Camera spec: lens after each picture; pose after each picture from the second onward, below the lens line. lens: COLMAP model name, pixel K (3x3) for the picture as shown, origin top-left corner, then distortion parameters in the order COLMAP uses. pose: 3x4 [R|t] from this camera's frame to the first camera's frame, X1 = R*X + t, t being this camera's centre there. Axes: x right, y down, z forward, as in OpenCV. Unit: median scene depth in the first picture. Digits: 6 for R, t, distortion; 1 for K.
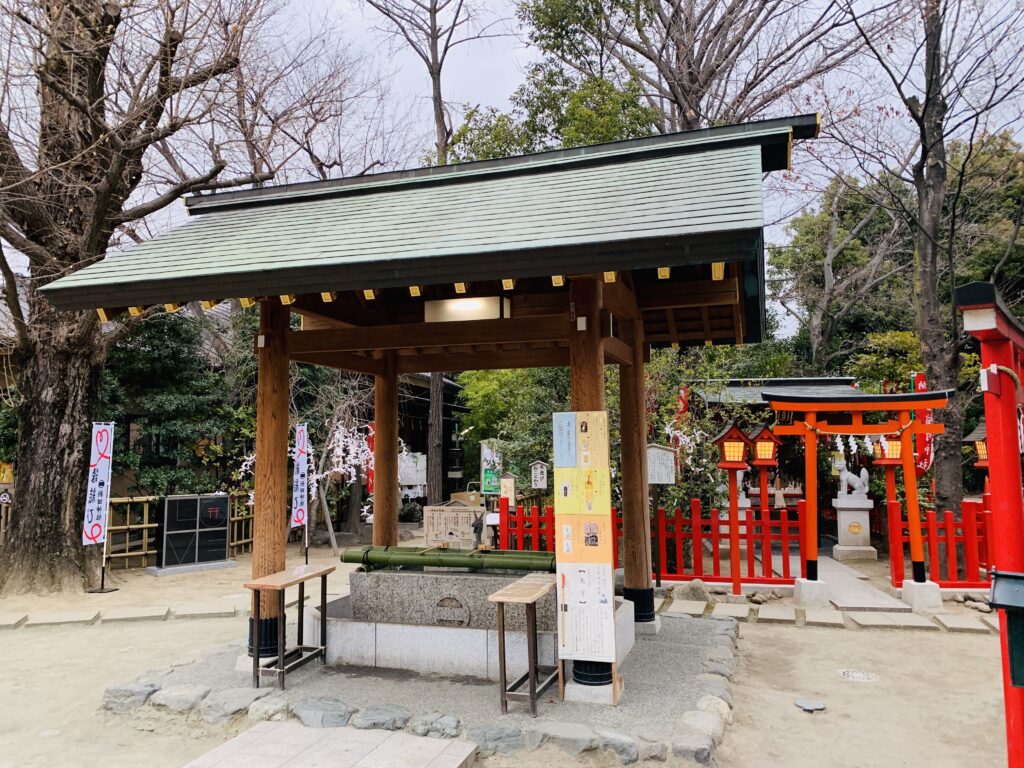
lens RADIAL K [[779.1, 0, 515.1], [0, 779.1, 382.0], [0, 0, 1]] dist [0.000393, -0.005495]
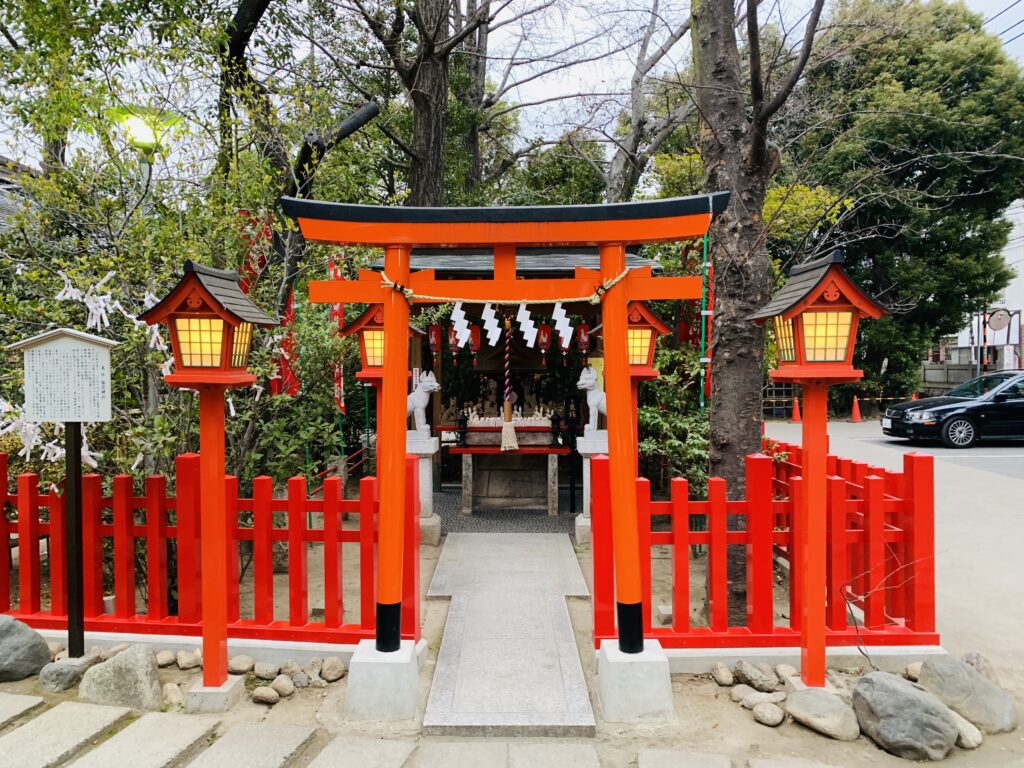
lens RADIAL K [[779.1, 0, 508.8], [0, 779.1, 385.1], [0, 0, 1]] dist [0.000393, -0.005495]
pose [[0.994023, -0.002123, 0.109148, 0.365889], [-0.009663, 0.994175, 0.107342, 0.061426], [-0.108740, -0.107755, 0.988213, 0.541413]]
